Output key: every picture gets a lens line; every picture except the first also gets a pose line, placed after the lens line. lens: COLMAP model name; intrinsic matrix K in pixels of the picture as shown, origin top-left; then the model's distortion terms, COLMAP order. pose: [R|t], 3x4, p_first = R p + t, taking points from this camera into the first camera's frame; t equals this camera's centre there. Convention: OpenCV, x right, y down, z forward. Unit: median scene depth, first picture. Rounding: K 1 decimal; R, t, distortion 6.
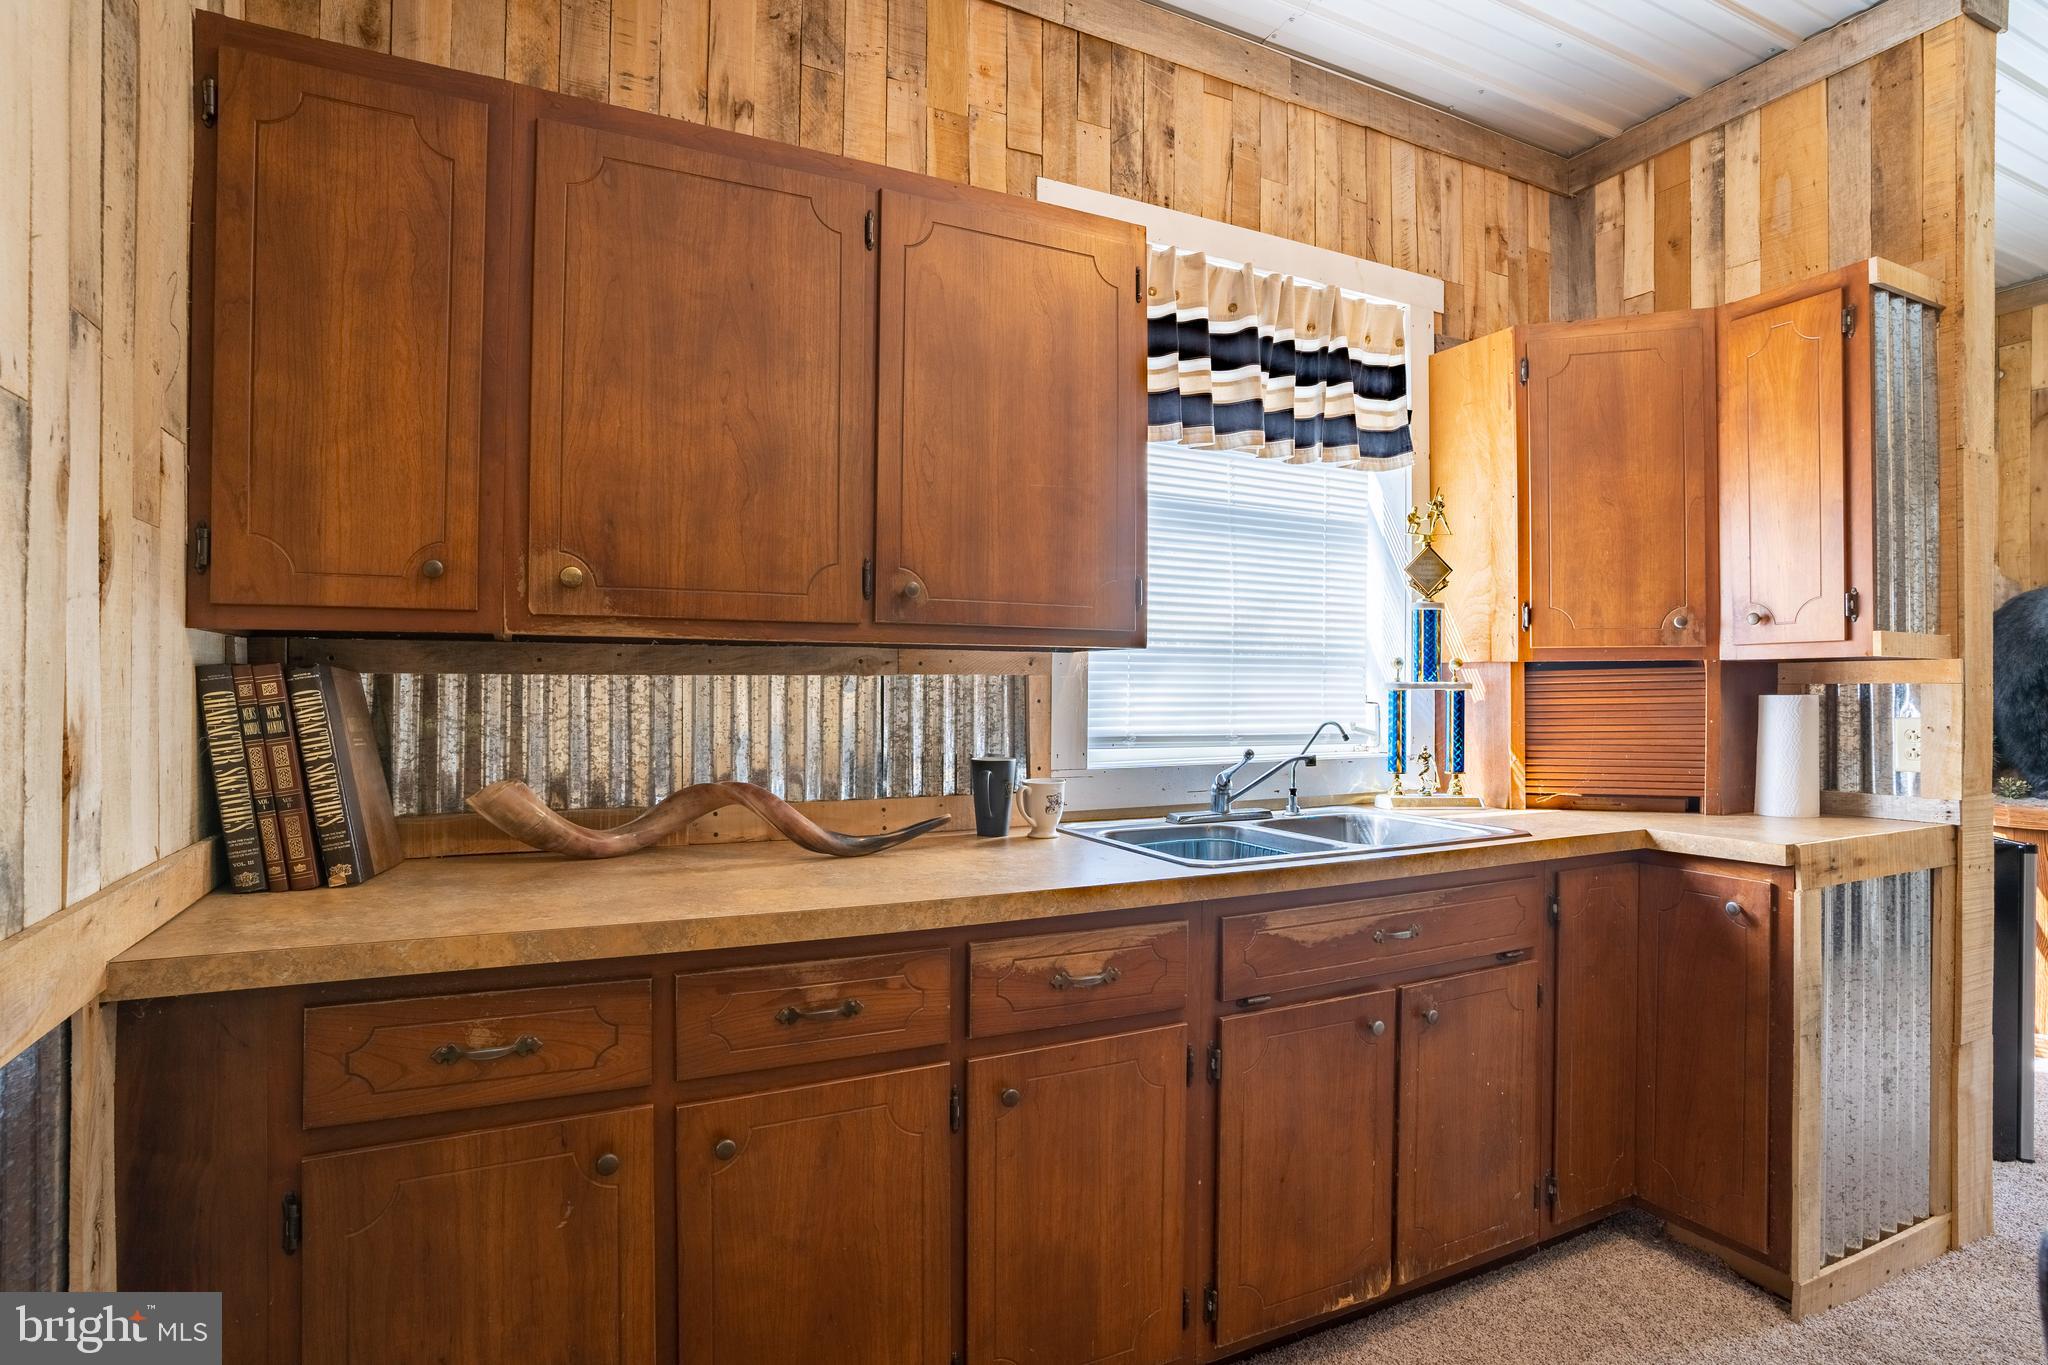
lens RADIAL K [[1084.4, 0, 1088.3], [0, 1084.4, 655.0], [0, 0, 1]] dist [-0.081465, 0.047574]
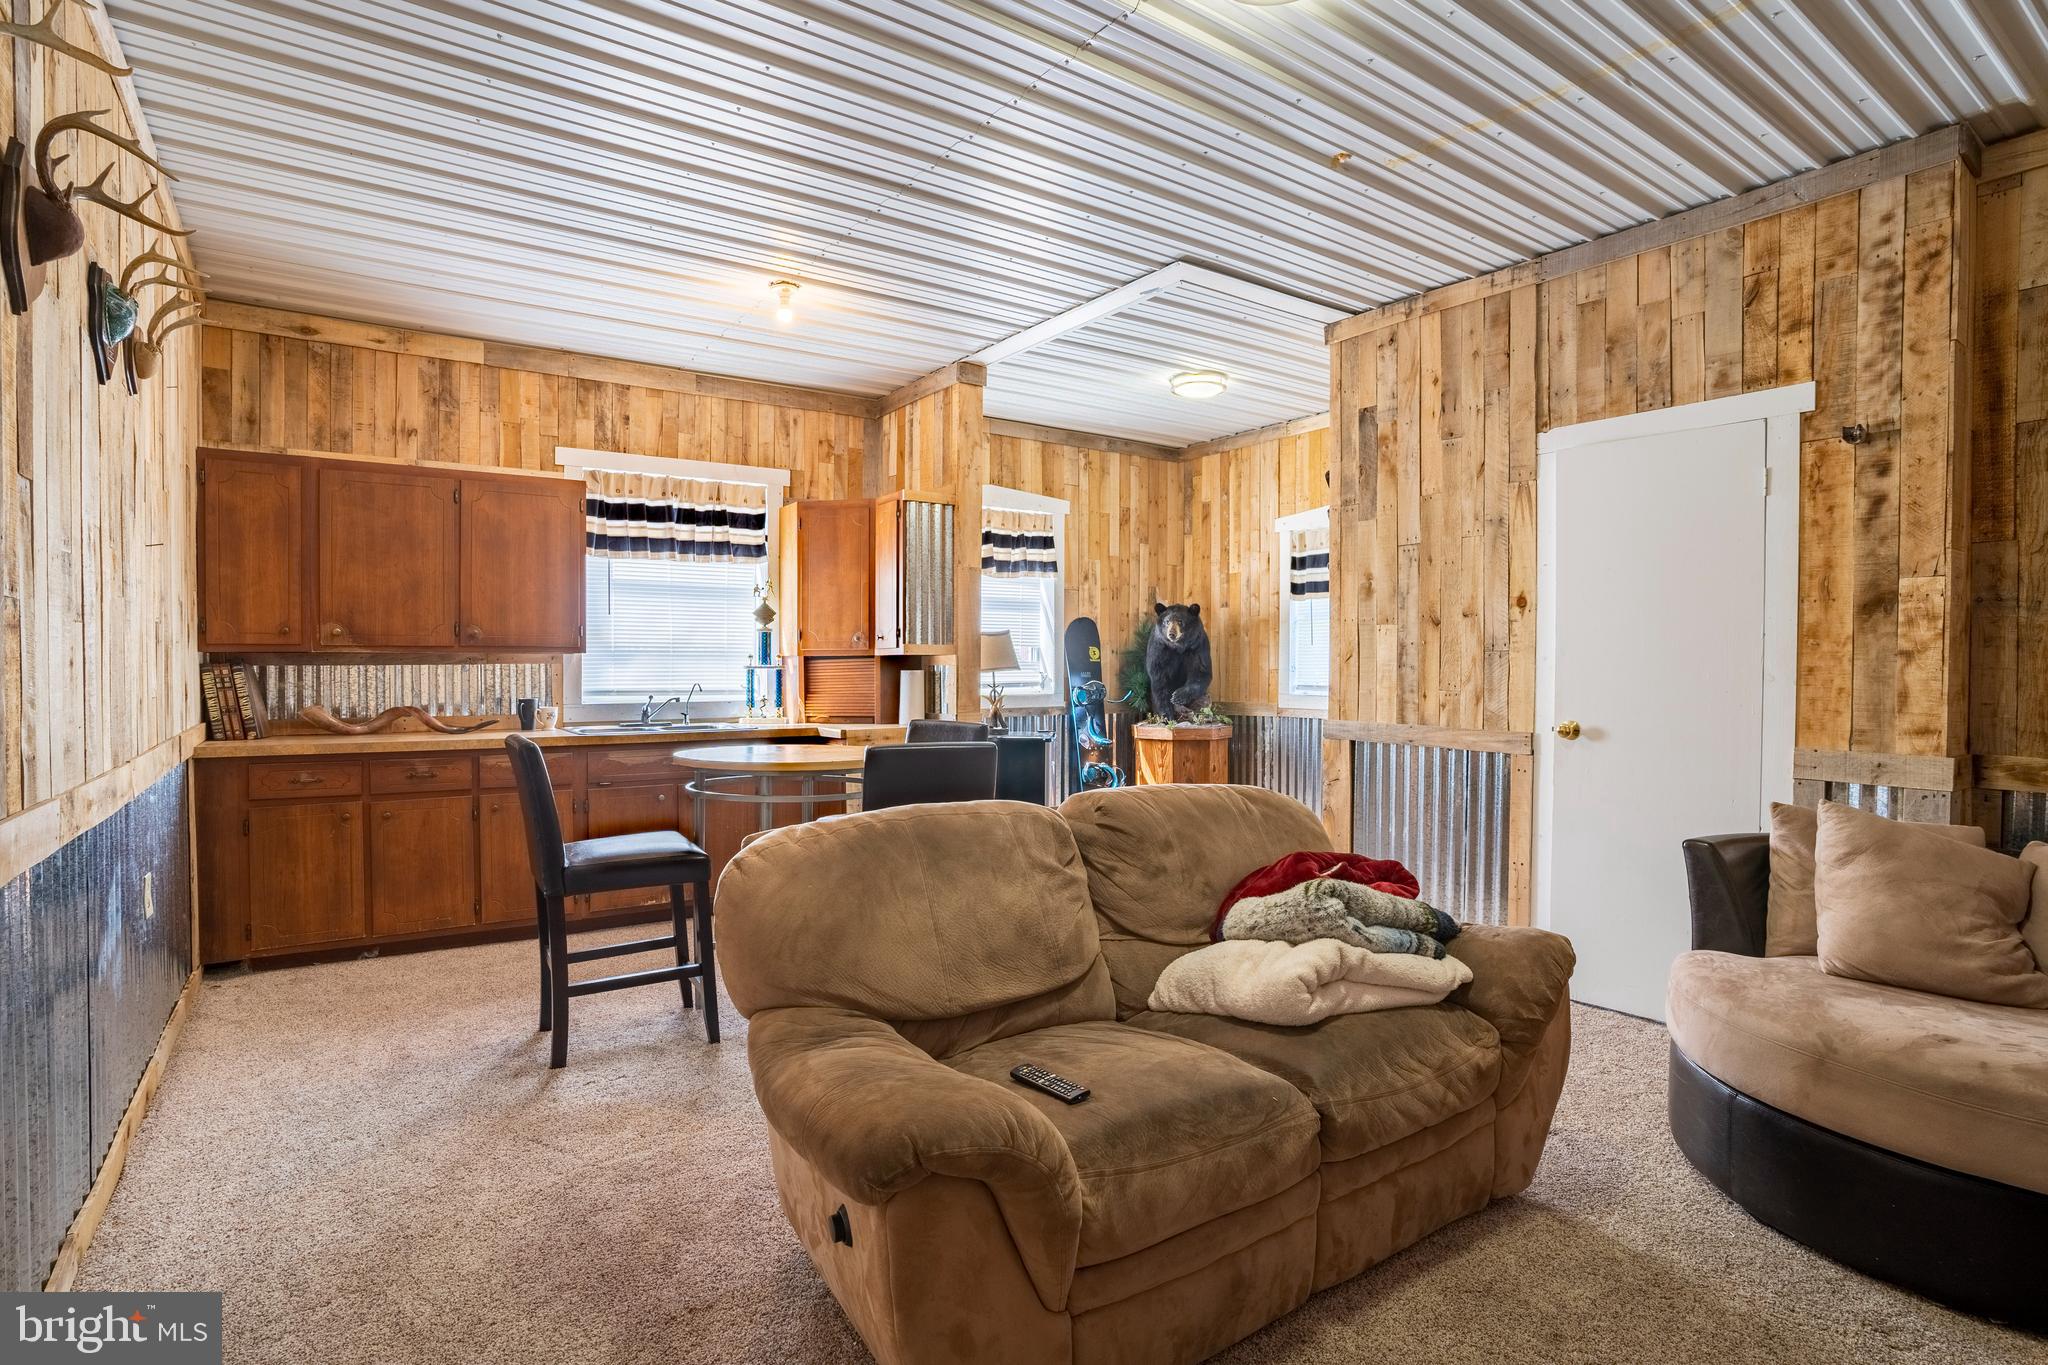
lens RADIAL K [[1032.4, 0, 1057.1], [0, 1032.4, 657.1], [0, 0, 1]] dist [-0.086321, 0.047498]
pose [[0.991883, -0.003360, 0.127113, 0.953484], [0.000319, 0.999713, 0.023936, -0.060737], [-0.127157, -0.023702, 0.991599, -1.664701]]
